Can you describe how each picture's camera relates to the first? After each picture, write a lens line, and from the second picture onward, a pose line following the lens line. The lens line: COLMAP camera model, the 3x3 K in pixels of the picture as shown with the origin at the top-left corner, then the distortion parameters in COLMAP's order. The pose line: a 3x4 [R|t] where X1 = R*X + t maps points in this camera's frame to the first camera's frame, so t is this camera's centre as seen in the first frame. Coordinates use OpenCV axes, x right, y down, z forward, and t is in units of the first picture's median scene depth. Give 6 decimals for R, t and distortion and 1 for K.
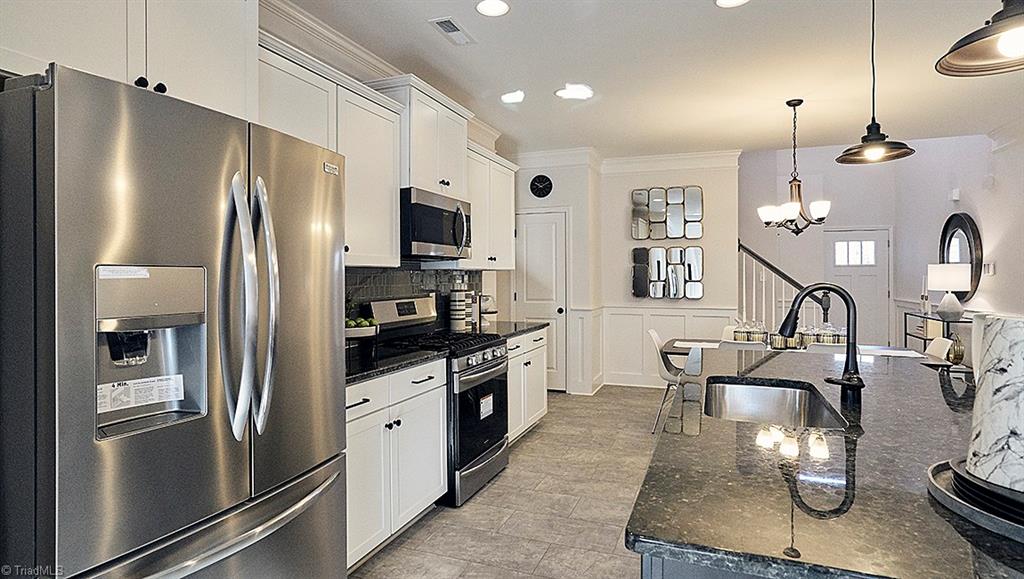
lens RADIAL K [[542.9, 0, 513.3], [0, 542.9, 278.9], [0, 0, 1]] dist [-0.002860, -0.000053]
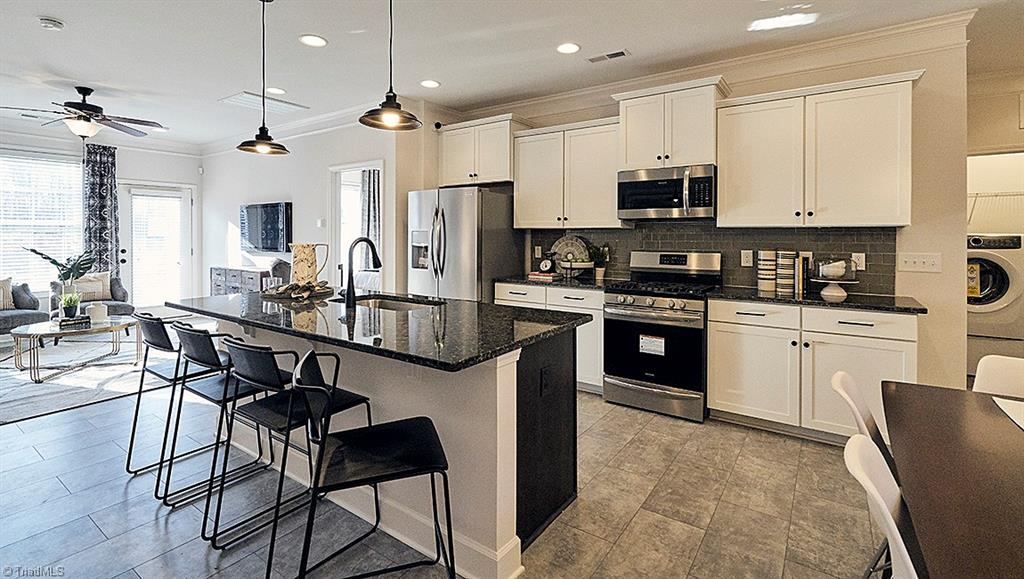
lens RADIAL K [[449.9, 0, 530.3], [0, 449.9, 243.3], [0, 0, 1]] dist [0.000519, -0.000070]
pose [[-0.221175, 0.009135, -0.975191, 0.865873], [-0.013466, 0.999832, 0.012420, 0.007338], [0.975141, 0.015878, -0.221015, 0.872747]]
